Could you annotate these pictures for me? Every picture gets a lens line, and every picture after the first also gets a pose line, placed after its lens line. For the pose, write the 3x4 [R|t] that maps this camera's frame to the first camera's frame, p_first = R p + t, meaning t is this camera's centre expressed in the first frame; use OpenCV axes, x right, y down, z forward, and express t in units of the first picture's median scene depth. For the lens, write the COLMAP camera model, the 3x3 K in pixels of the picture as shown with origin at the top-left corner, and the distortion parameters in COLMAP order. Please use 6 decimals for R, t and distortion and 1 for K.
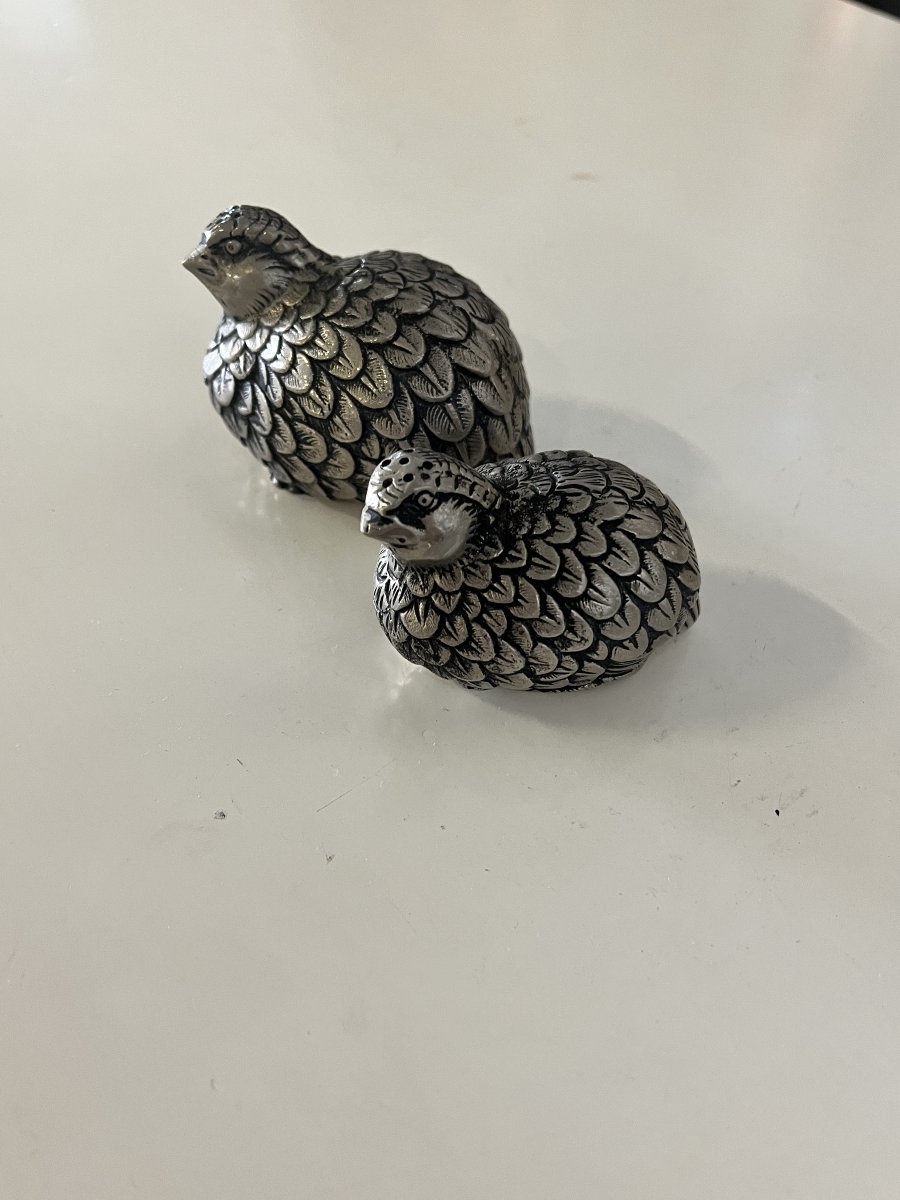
lens RADIAL K [[1042.7, 0, 448.1], [0, 1042.7, 600.5], [0, 0, 1]] dist [0.055671, -0.131858]
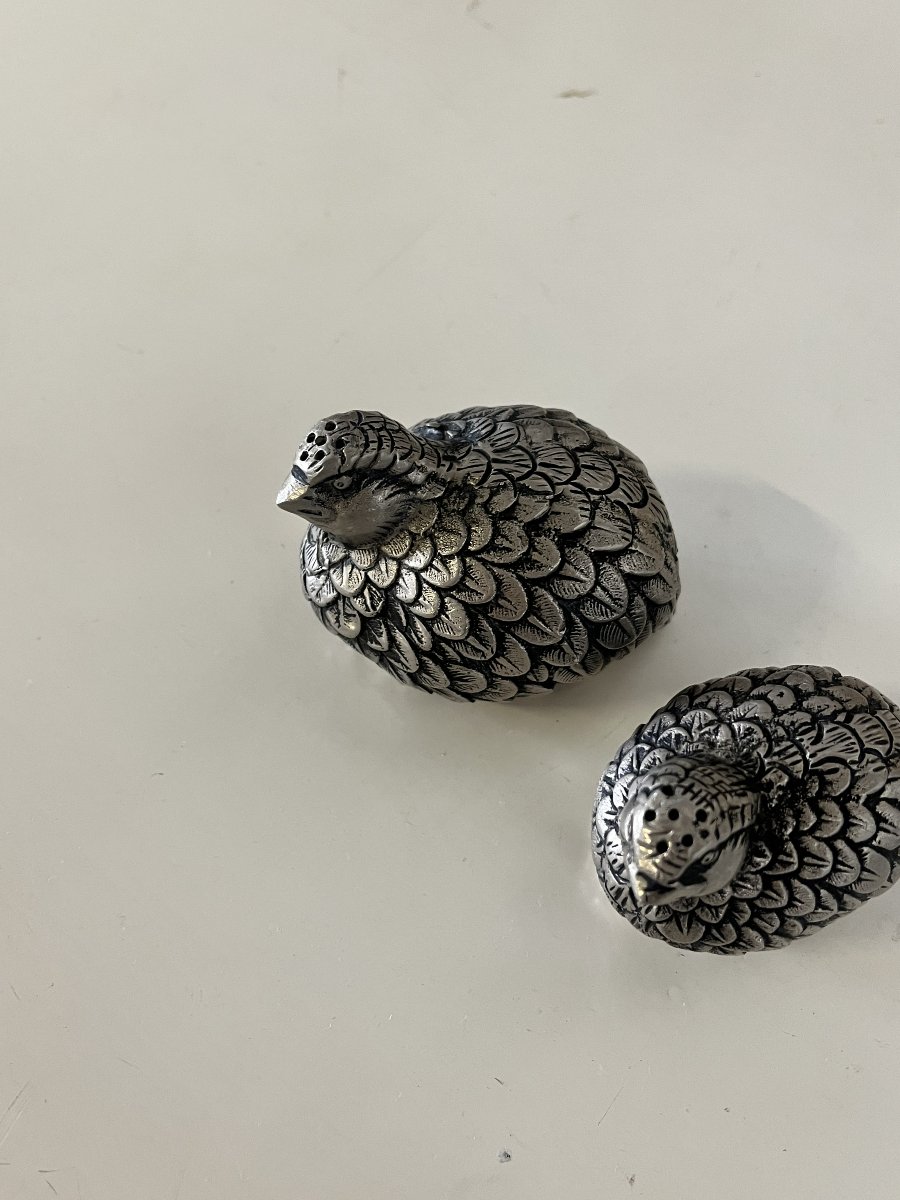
lens RADIAL K [[1042.7, 0, 455.7], [0, 1042.7, 589.7], [0, 0, 1]] dist [0.055671, -0.131858]
pose [[0.974907, -0.194051, 0.109093, -0.229031], [0.158114, 0.948562, 0.274282, -0.477191], [-0.156706, -0.250150, 0.955441, 0.194996]]
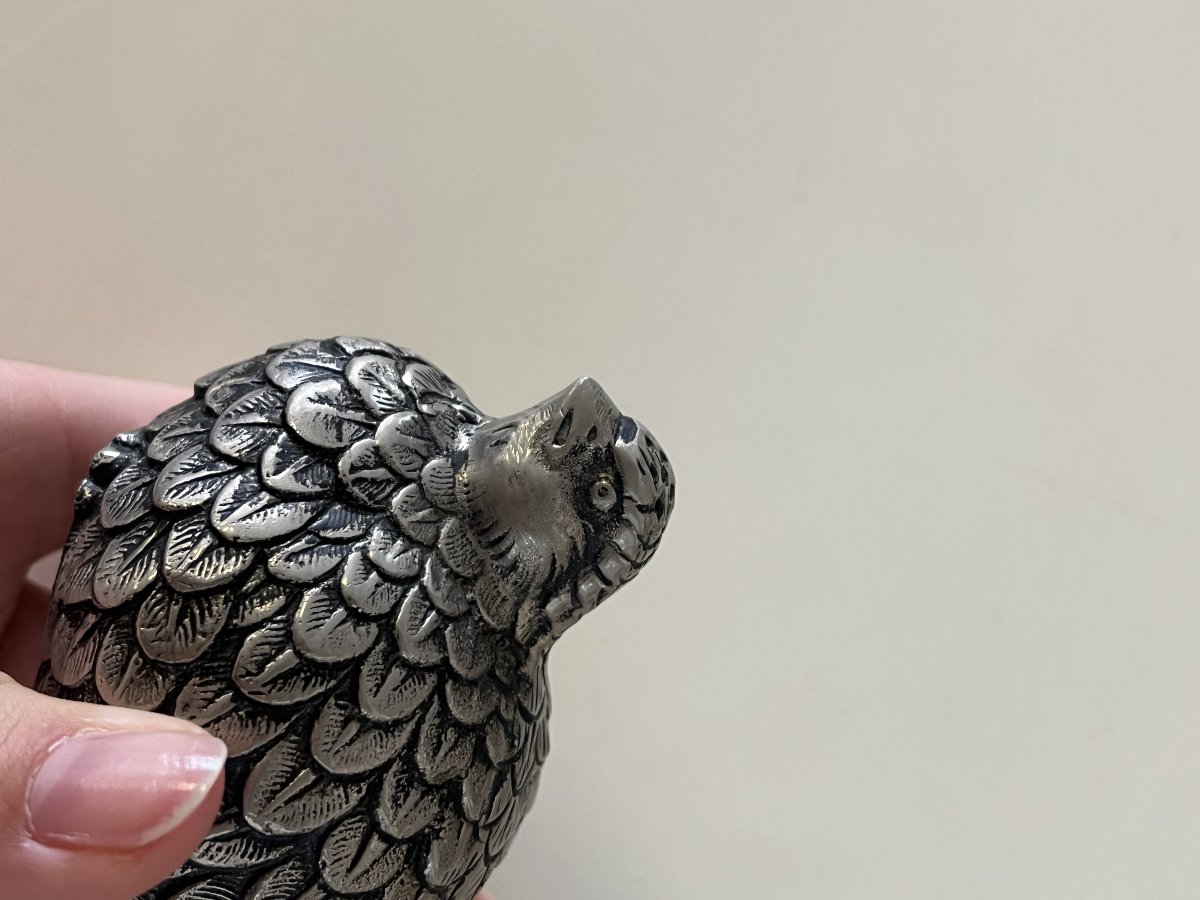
lens RADIAL K [[1477.6, 0, 597.6], [0, 1477.6, 451.6], [0, 0, 1]] dist [-0.009270, 0.000000]
pose [[-0.146443, 0.975836, 0.162169, -0.345026], [-0.913350, -0.070419, -0.401040, -0.055802], [-0.379930, -0.206846, 0.901592, 0.386349]]
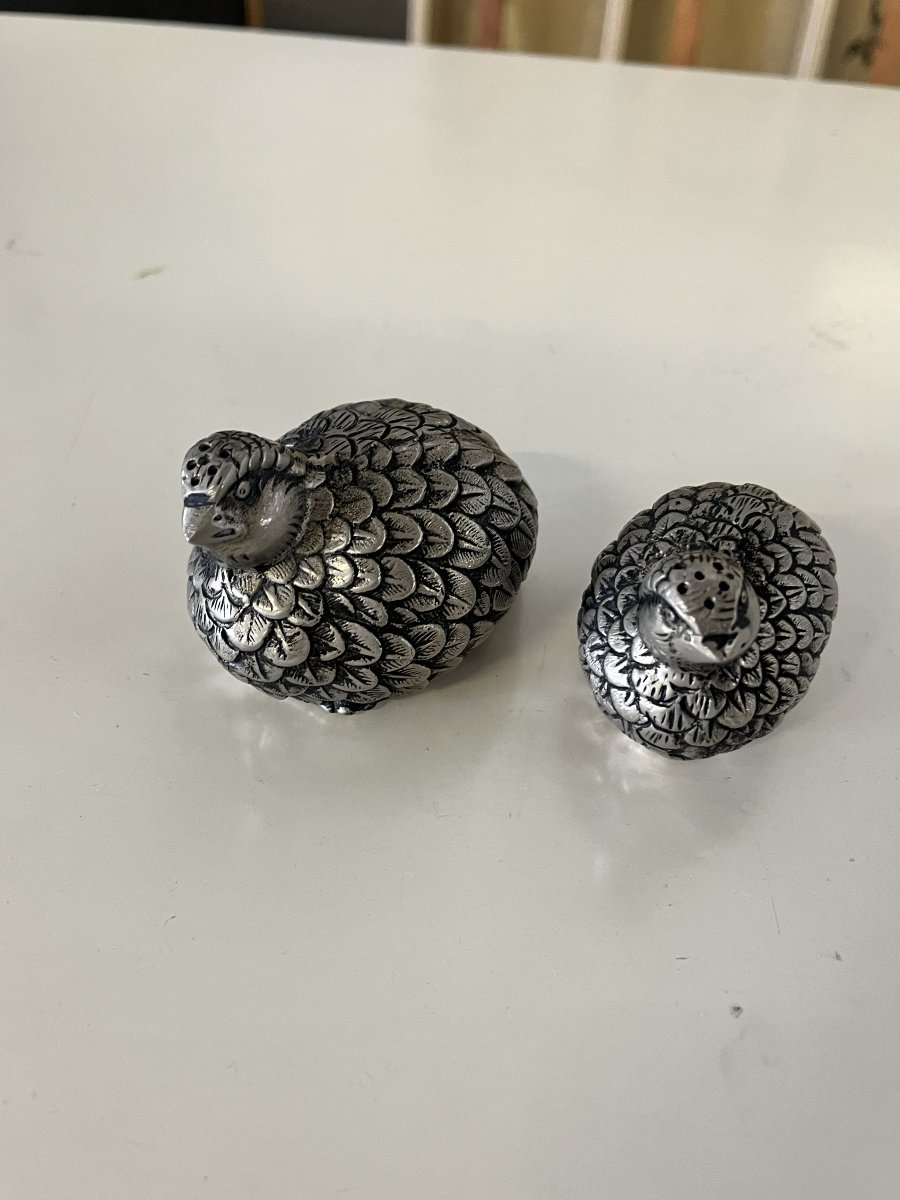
lens RADIAL K [[1042.7, 0, 447.5], [0, 1042.7, 605.4], [0, 0, 1]] dist [0.055671, -0.131858]
pose [[0.655553, -0.532027, 0.535908, -0.589871], [0.530346, 0.829564, 0.174806, -0.328126], [-0.537572, 0.169623, 0.825981, 0.278531]]
